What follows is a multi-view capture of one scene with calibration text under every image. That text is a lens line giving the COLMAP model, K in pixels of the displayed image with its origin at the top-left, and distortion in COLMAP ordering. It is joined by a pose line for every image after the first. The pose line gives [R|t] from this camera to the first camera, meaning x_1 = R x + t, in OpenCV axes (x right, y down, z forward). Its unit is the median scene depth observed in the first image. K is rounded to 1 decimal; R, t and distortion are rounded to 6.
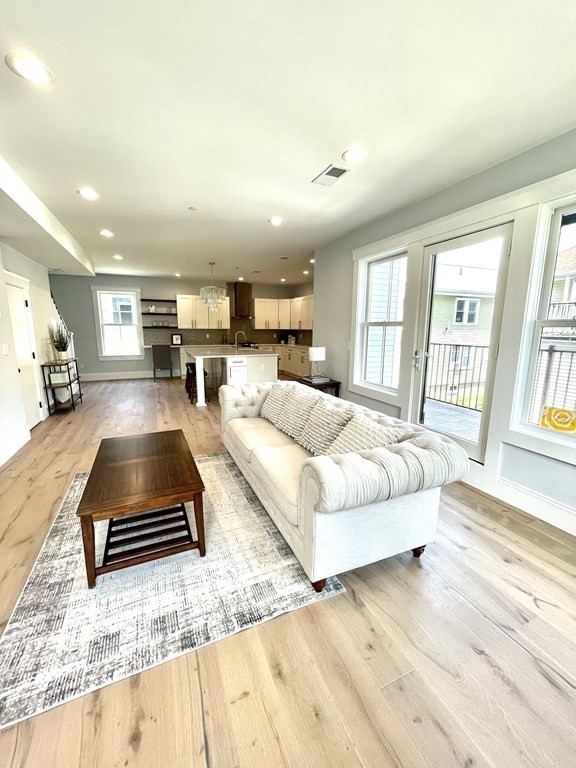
lens RADIAL K [[311.2, 0, 287.7], [0, 311.2, 385.0], [0, 0, 1]] dist [-0.001142, -0.000029]
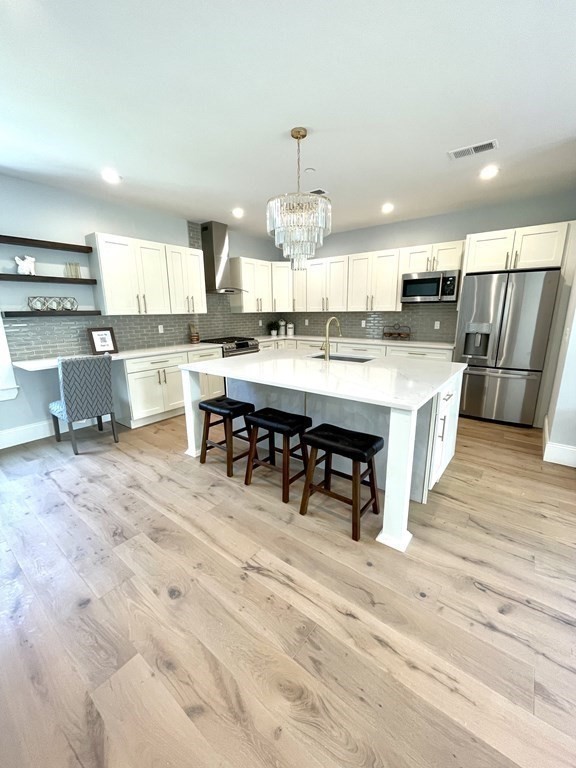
lens RADIAL K [[311.2, 0, 288.1], [0, 311.2, 382.8], [0, 0, 1]] dist [-0.001142, -0.000029]
pose [[0.875470, -0.126276, 0.466483, -0.337733], [0.104272, 0.991880, 0.072809, -0.092298], [-0.471889, -0.015101, 0.881529, 0.493331]]
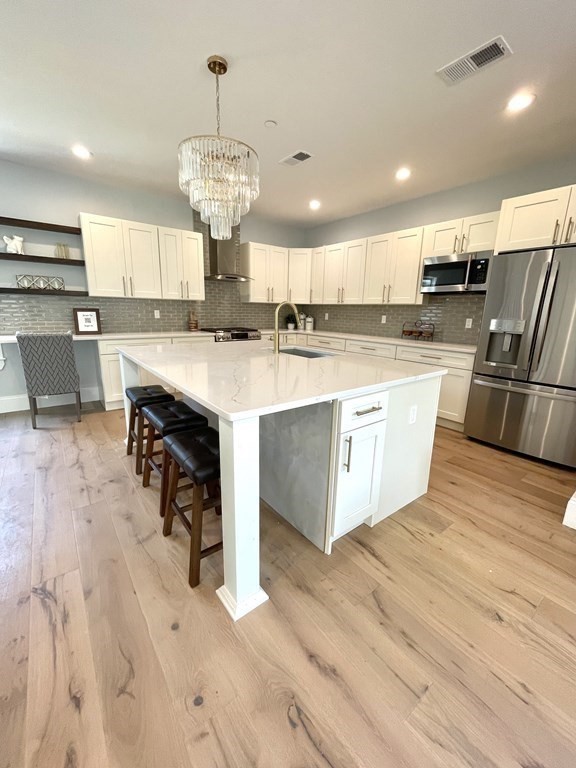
lens RADIAL K [[311.2, 0, 288.1], [0, 311.2, 382.3], [0, 0, 1]] dist [-0.001142, -0.000029]
pose [[0.967815, -0.042182, 0.248102, -0.193056], [0.029156, 0.998008, 0.055946, -0.075774], [-0.249968, -0.046912, 0.967117, 0.496283]]
